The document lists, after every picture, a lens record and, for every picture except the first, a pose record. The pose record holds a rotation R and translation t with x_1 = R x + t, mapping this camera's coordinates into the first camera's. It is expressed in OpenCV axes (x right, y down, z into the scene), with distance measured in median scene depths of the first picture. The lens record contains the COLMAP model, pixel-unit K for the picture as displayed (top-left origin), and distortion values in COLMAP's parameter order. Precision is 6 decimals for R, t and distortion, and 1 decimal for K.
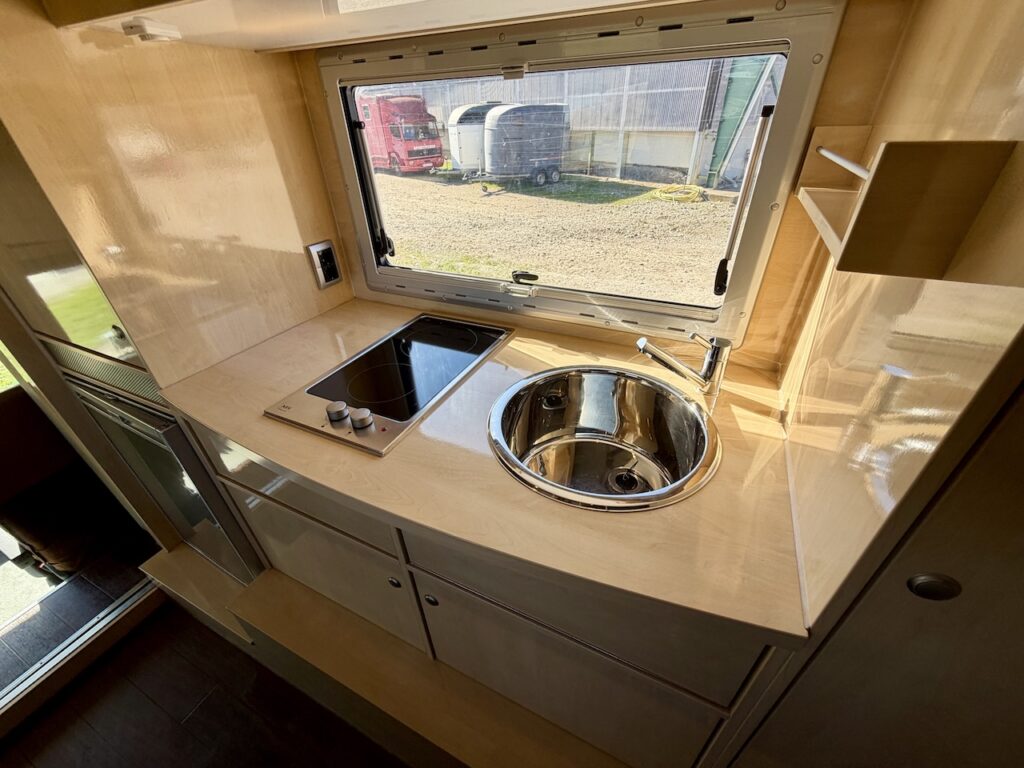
lens RADIAL K [[407.7, 0, 515.9], [0, 407.7, 384.6], [0, 0, 1]] dist [-0.000663, 0.000206]
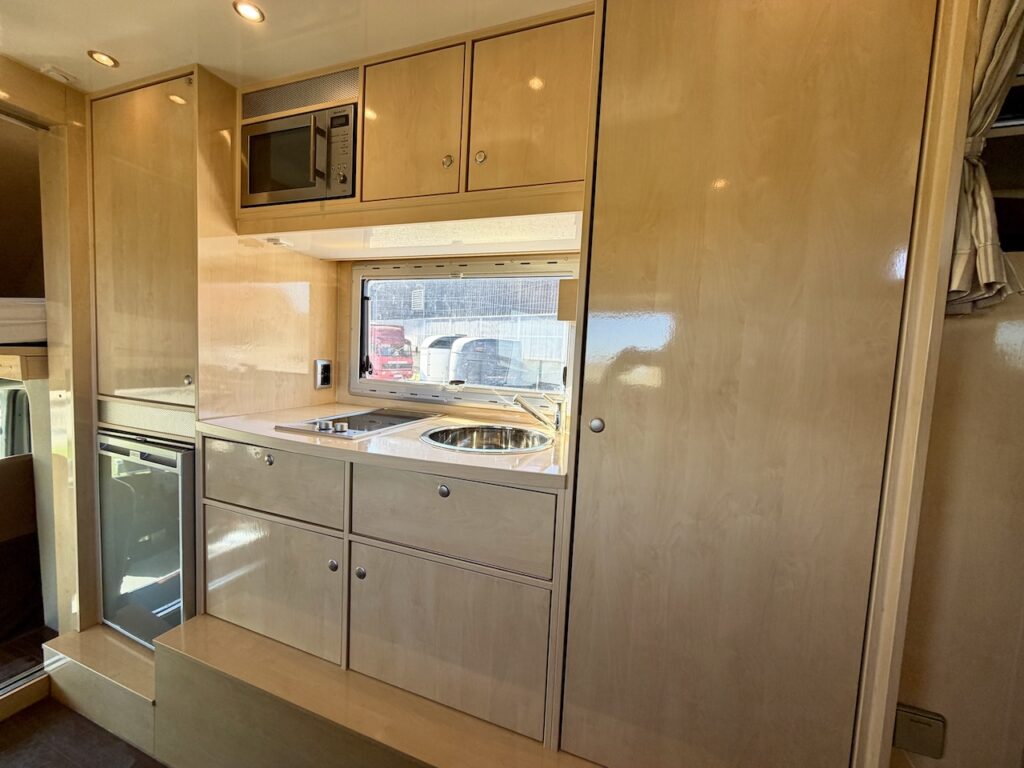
lens RADIAL K [[407.7, 0, 516.8], [0, 407.7, 383.1], [0, 0, 1]] dist [-0.000663, 0.000206]
pose [[0.993177, 0.066698, 0.095662, 0.088266], [-0.012092, 0.874778, -0.484373, 0.433760], [-0.115990, 0.479911, 0.869616, -0.346735]]
